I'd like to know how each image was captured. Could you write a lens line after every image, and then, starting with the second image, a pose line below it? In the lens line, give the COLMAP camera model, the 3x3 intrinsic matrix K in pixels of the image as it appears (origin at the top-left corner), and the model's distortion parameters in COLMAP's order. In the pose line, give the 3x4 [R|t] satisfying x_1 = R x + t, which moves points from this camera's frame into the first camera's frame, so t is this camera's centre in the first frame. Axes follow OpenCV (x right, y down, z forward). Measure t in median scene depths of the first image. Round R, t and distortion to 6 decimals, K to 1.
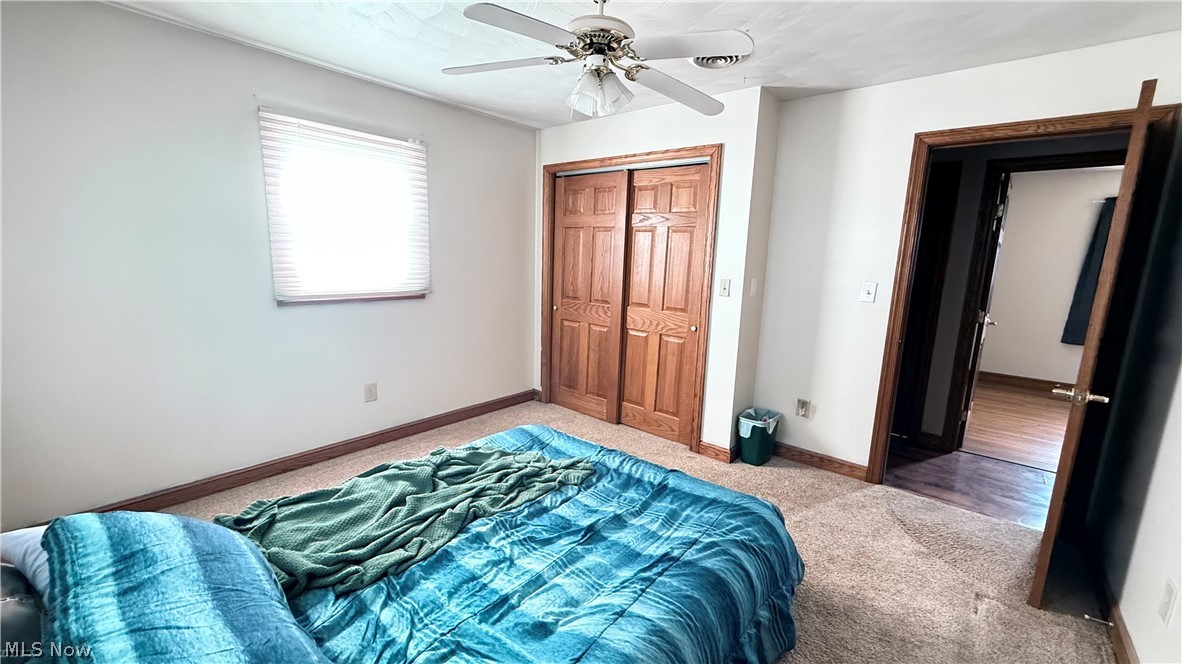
lens RADIAL K [[472.6, 0, 585.8], [0, 472.6, 334.7], [0, 0, 1]] dist [-0.000338, -0.000341]
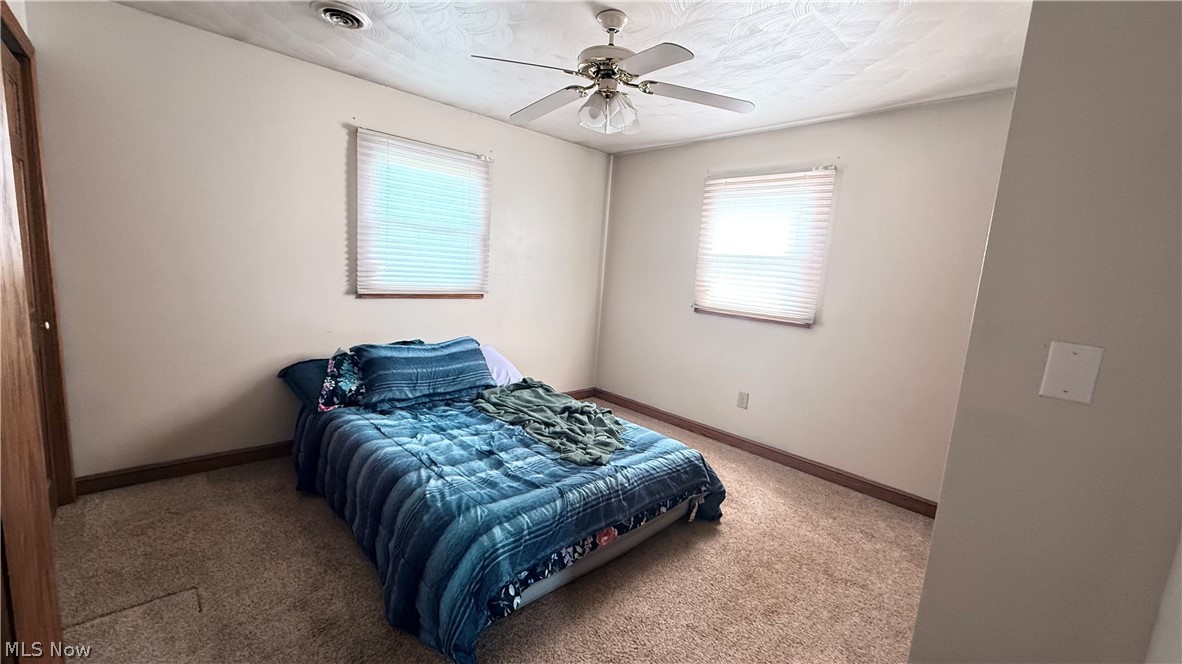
lens RADIAL K [[472.6, 0, 585.7], [0, 472.6, 330.4], [0, 0, 1]] dist [-0.000338, -0.000341]
pose [[-0.113251, 0.100288, -0.988492, 0.932933], [-0.243219, 0.961825, 0.125448, -0.119386], [0.963337, 0.254627, -0.084535, 0.933016]]
